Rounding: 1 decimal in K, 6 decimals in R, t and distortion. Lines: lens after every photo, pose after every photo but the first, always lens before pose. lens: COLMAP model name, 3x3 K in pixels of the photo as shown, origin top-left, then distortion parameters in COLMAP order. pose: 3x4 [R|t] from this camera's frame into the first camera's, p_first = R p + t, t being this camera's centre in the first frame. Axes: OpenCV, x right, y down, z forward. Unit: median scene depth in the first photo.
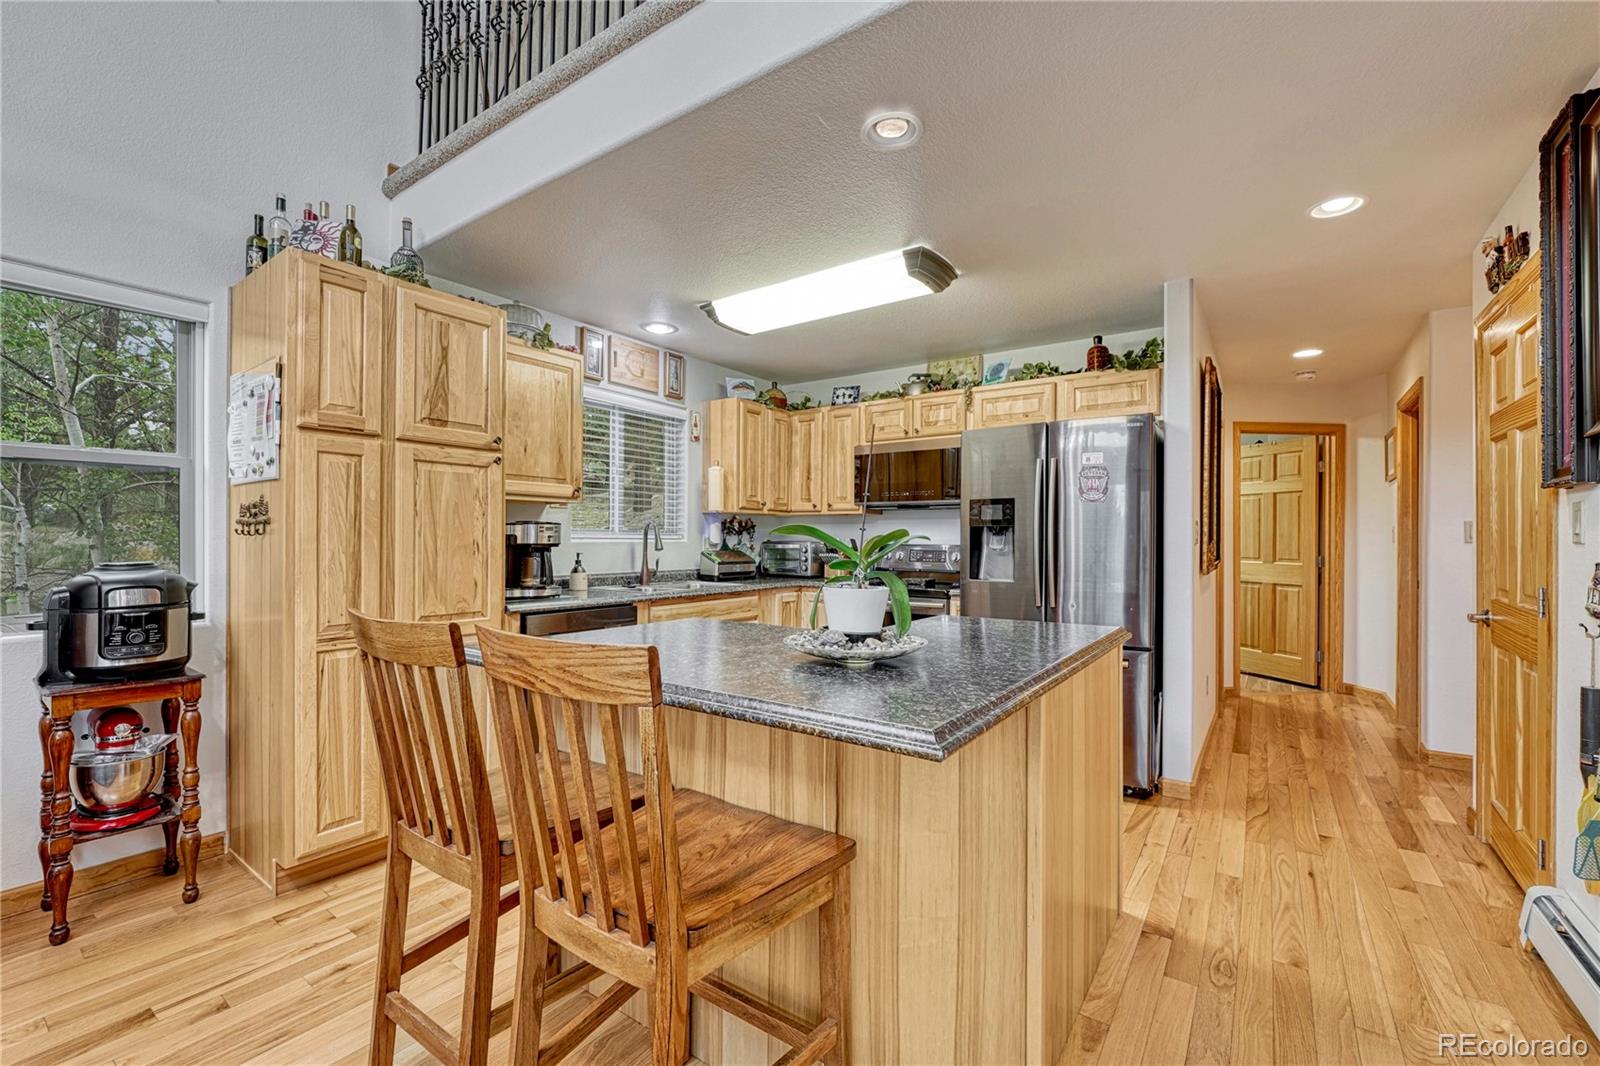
lens RADIAL K [[673.3, 0, 818.1], [0, 673.3, 541.8], [0, 0, 1]] dist [-0.008926, 0.002223]
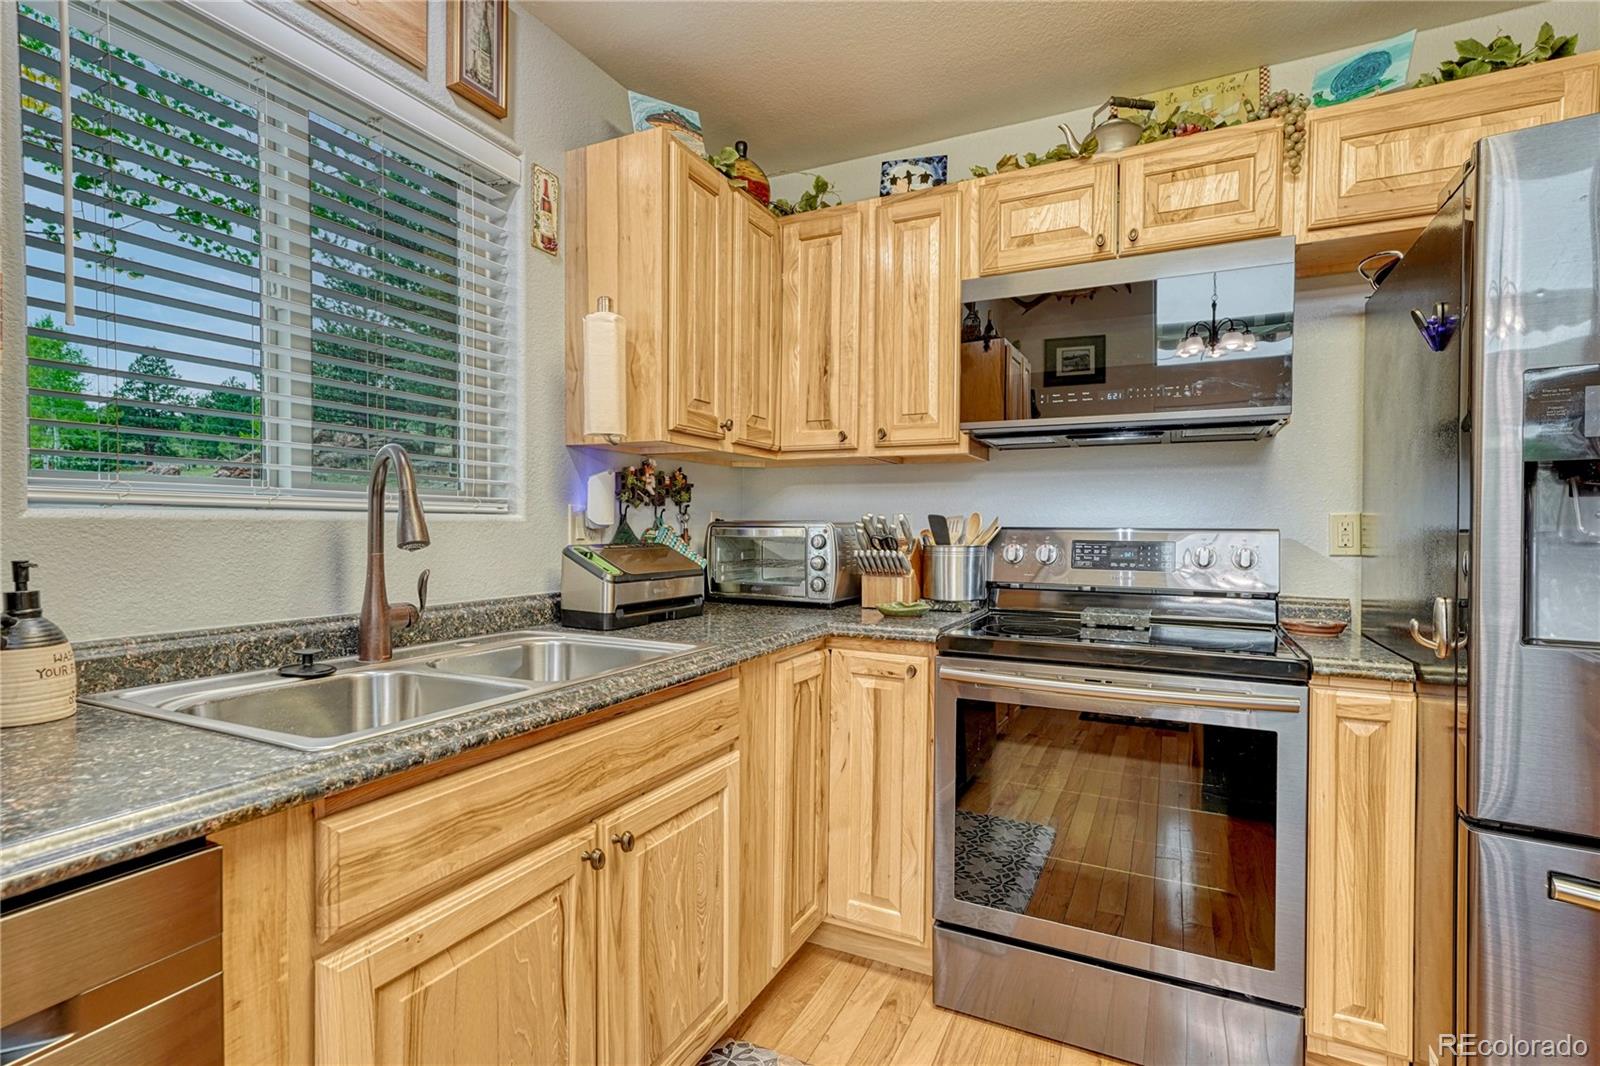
lens RADIAL K [[765.7, 0, 809.6], [0, 765.7, 535.6], [0, 0, 1]] dist [0.015878, 0.000076]
pose [[0.989550, -0.001877, 0.144175, -0.149666], [0.000322, 0.999942, 0.010807, 0.005381], [-0.144187, -0.010648, 0.989493, 0.836279]]
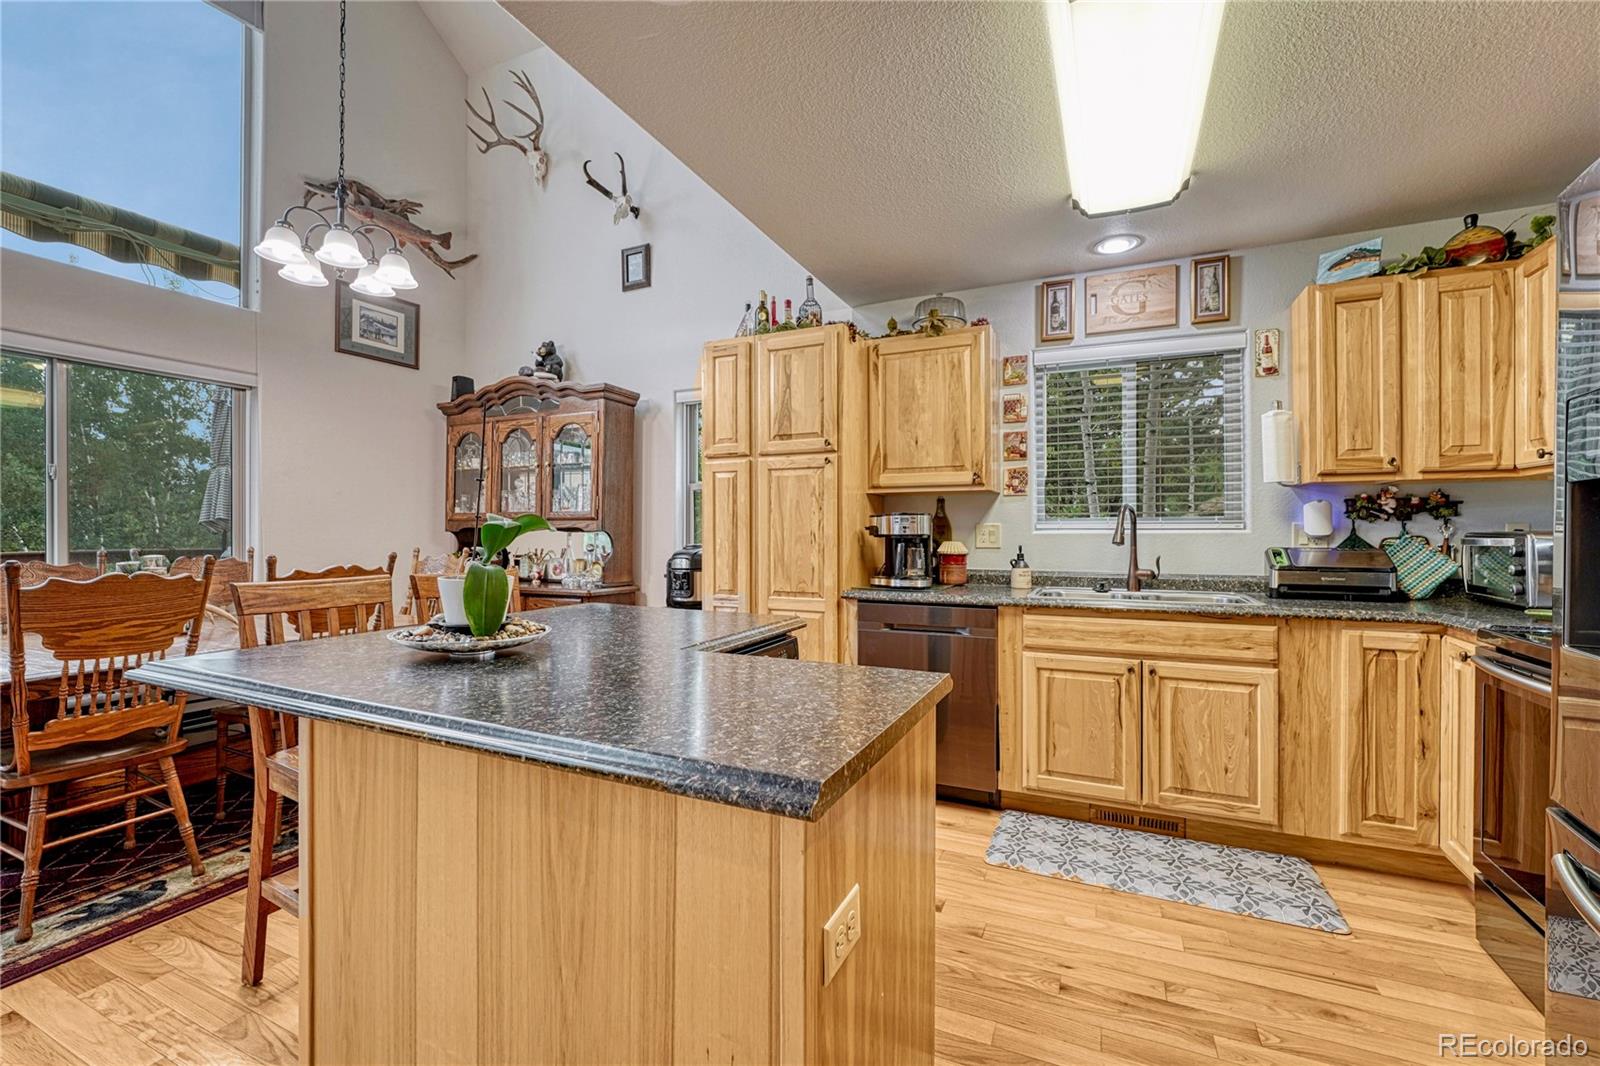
lens RADIAL K [[673.3, 0, 791.7], [0, 673.3, 528.5], [0, 0, 1]] dist [-0.008926, 0.002223]
pose [[0.163509, -0.009812, -0.986493, 0.558875], [-0.001330, 0.999947, -0.010166, 0.004030], [0.986541, 0.002974, 0.163487, 0.677649]]
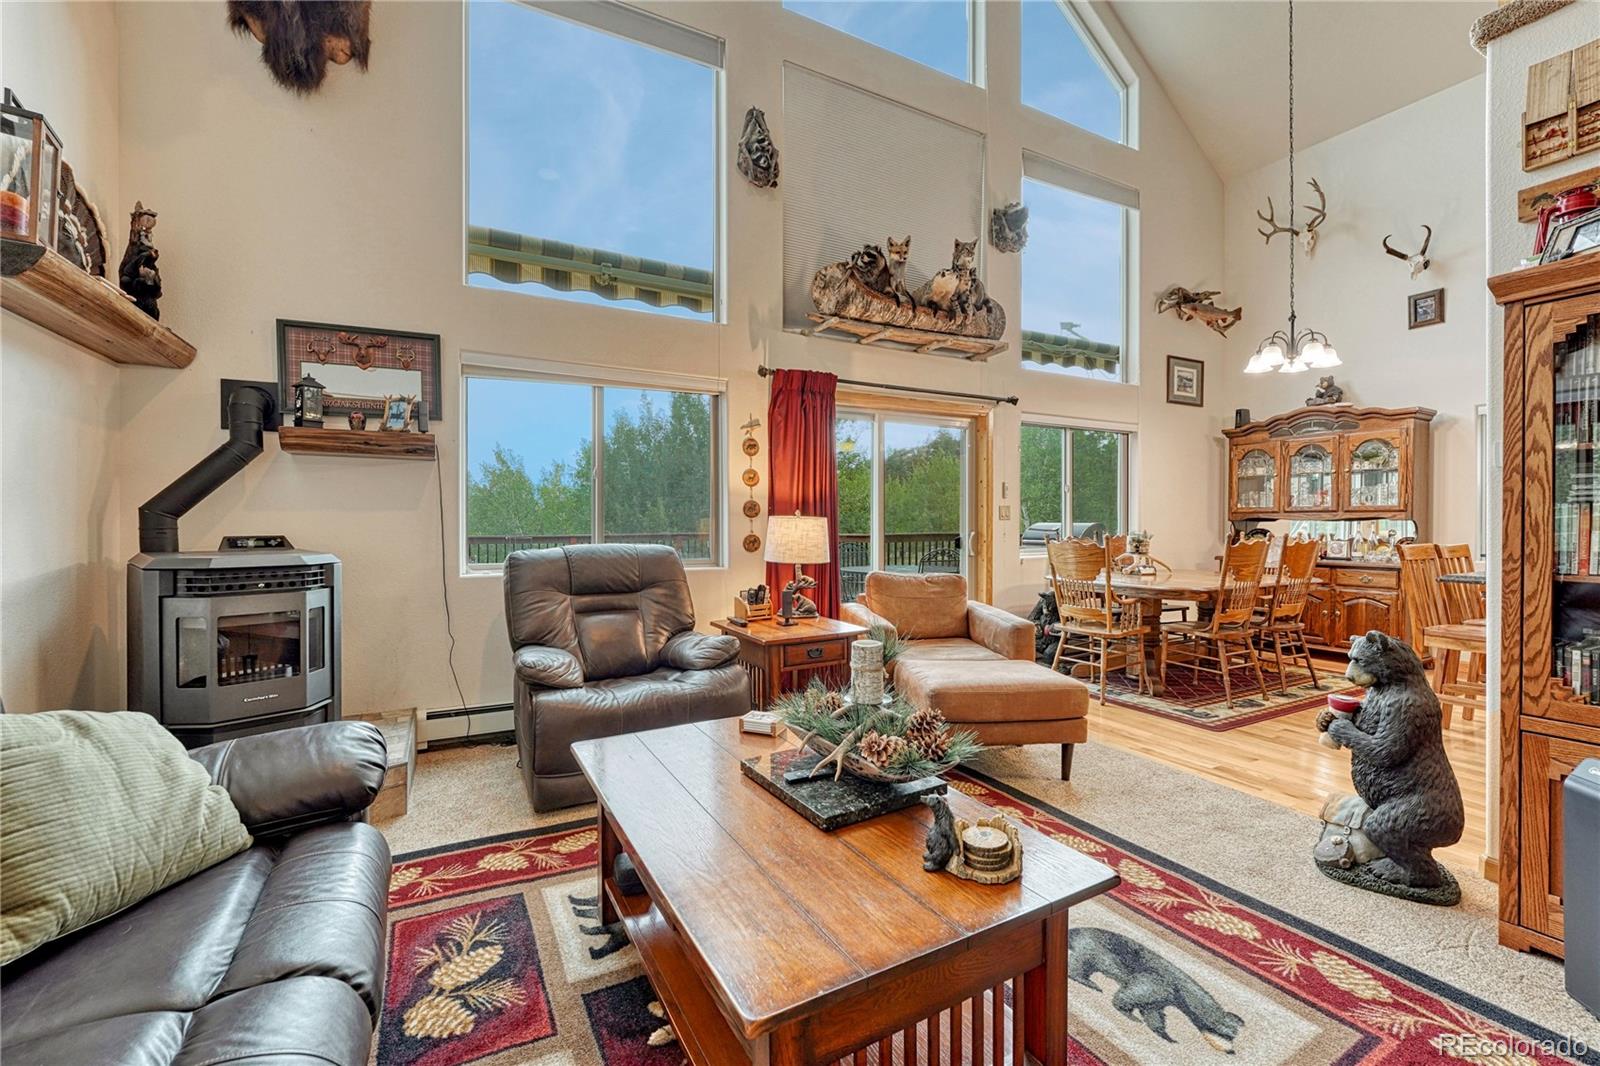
lens RADIAL K [[673.3, 0, 790.3], [0, 673.3, 528.8], [0, 0, 1]] dist [-0.008926, 0.002223]
pose [[-0.451269, -0.000005, -0.892388, 1.446962], [-0.005305, 0.999982, 0.002677, 0.022246], [0.892372, 0.005942, -0.451261, -0.119034]]
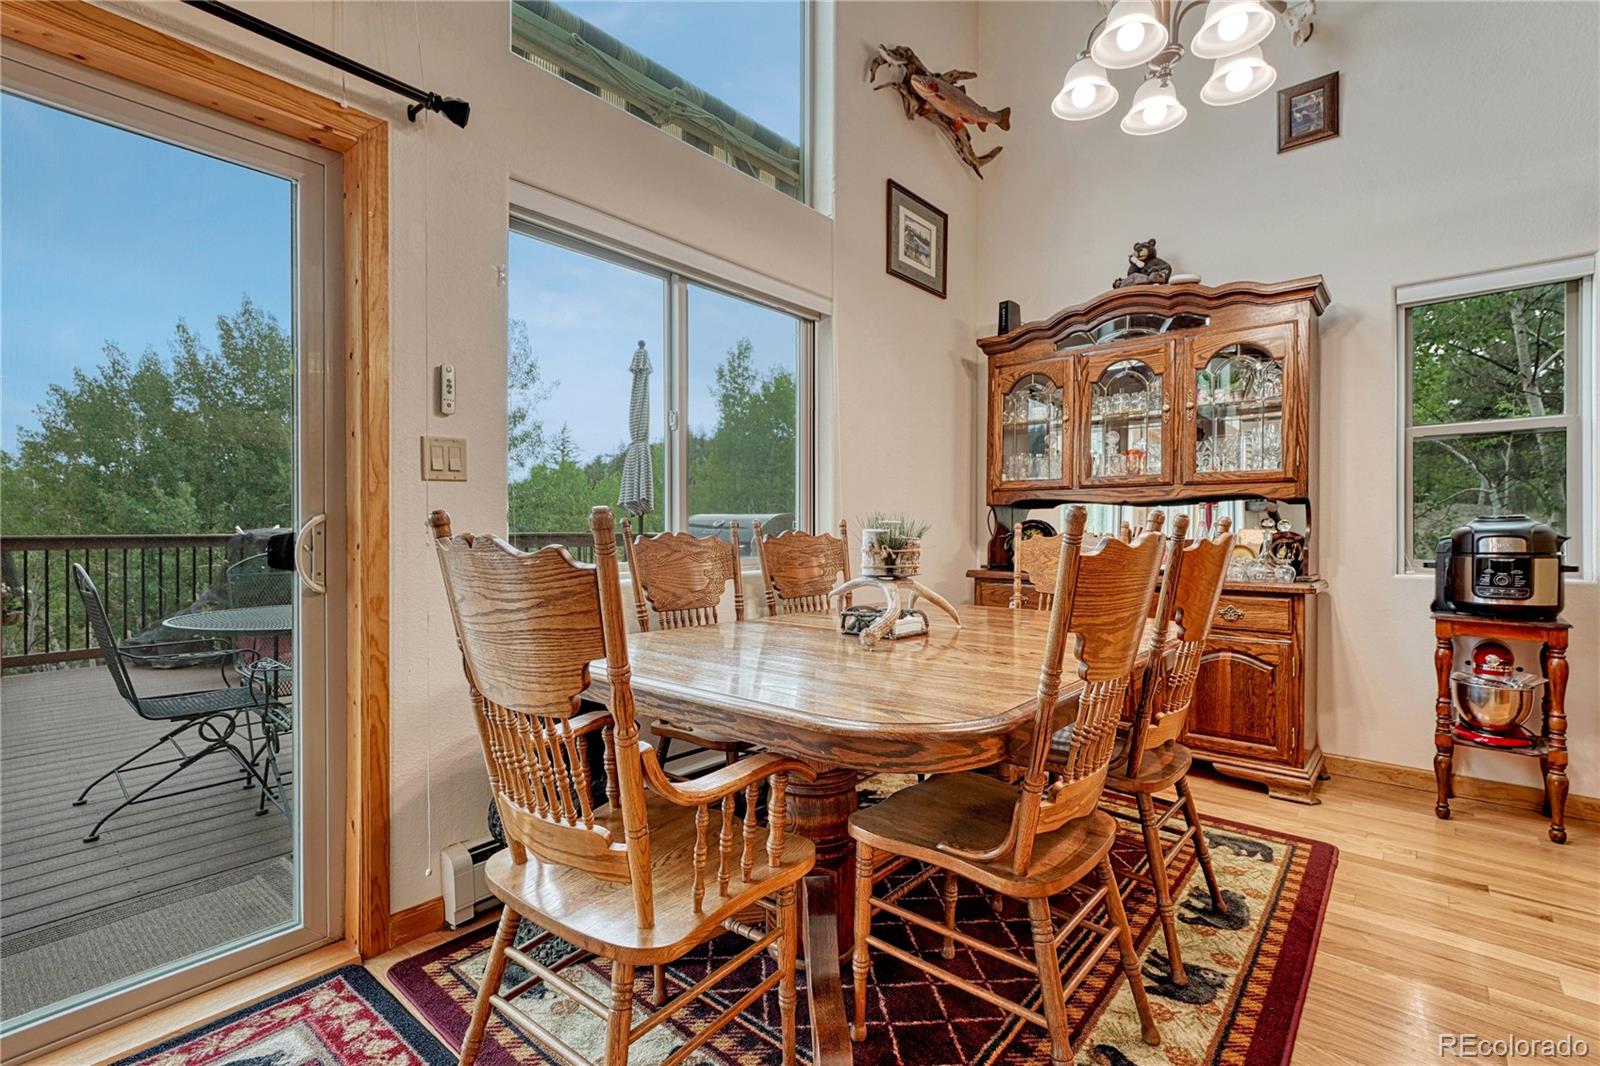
lens RADIAL K [[721.2, 0, 798.2], [0, 721.2, 536.7], [0, 0, 1]] dist [0.013306, 0.000807]
pose [[-0.096077, 0.001945, -0.995372, 0.217474], [-0.003553, 0.999991, 0.002296, 0.047194], [0.995368, 0.003757, -0.096069, -0.046185]]
